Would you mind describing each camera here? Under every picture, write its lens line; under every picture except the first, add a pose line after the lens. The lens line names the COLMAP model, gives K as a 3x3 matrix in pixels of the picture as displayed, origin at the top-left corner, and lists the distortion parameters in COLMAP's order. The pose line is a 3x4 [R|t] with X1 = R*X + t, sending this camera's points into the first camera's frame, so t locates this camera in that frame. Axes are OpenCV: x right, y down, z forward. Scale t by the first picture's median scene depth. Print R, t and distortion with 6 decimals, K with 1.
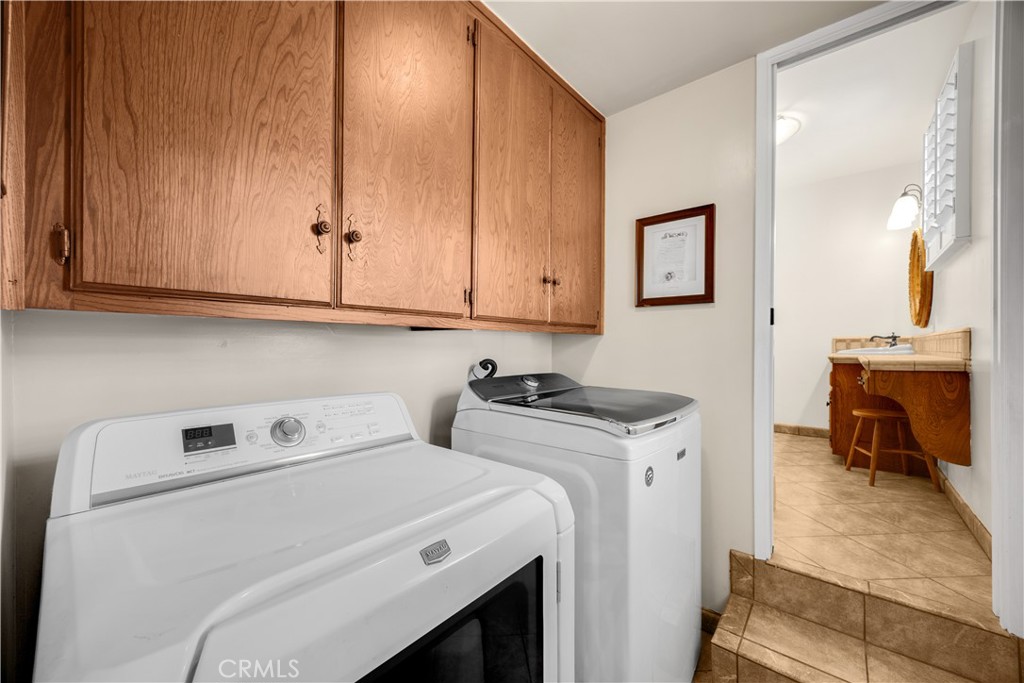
lens RADIAL K [[393.7, 0, 512.0], [0, 393.7, 341.5], [0, 0, 1]] dist [-0.004152, -0.000096]
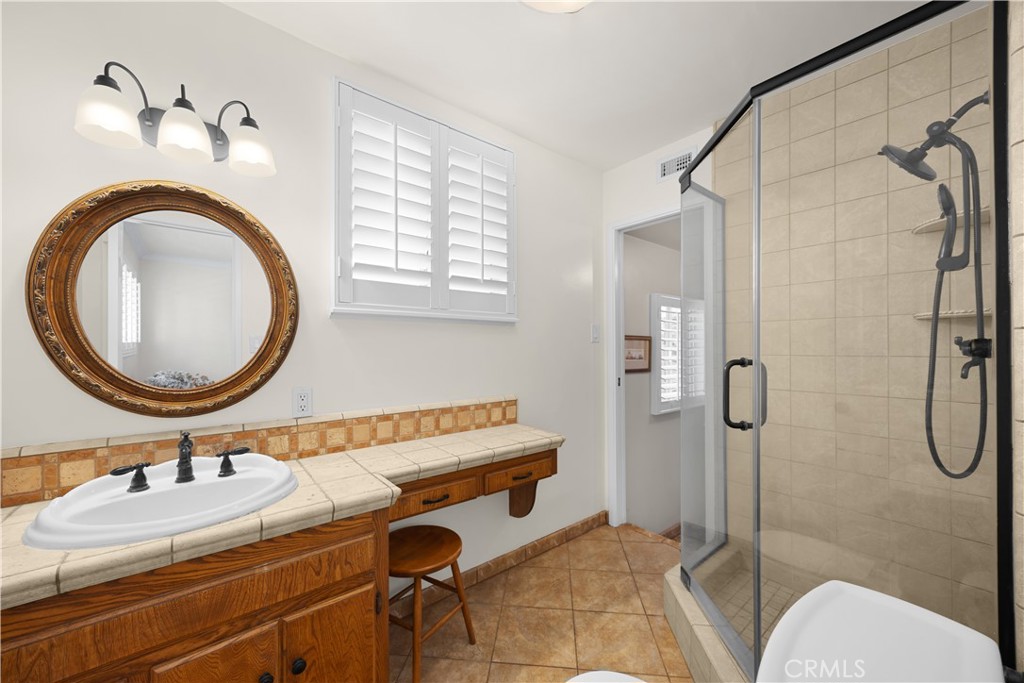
lens RADIAL K [[393.7, 0, 512.0], [0, 393.7, 341.5], [0, 0, 1]] dist [-0.004152, -0.000096]
pose [[-0.982712, -0.001103, 0.185136, 0.815864], [-0.002717, 0.999960, -0.008466, -0.167319], [-0.185120, -0.008822, -0.982676, 1.869268]]
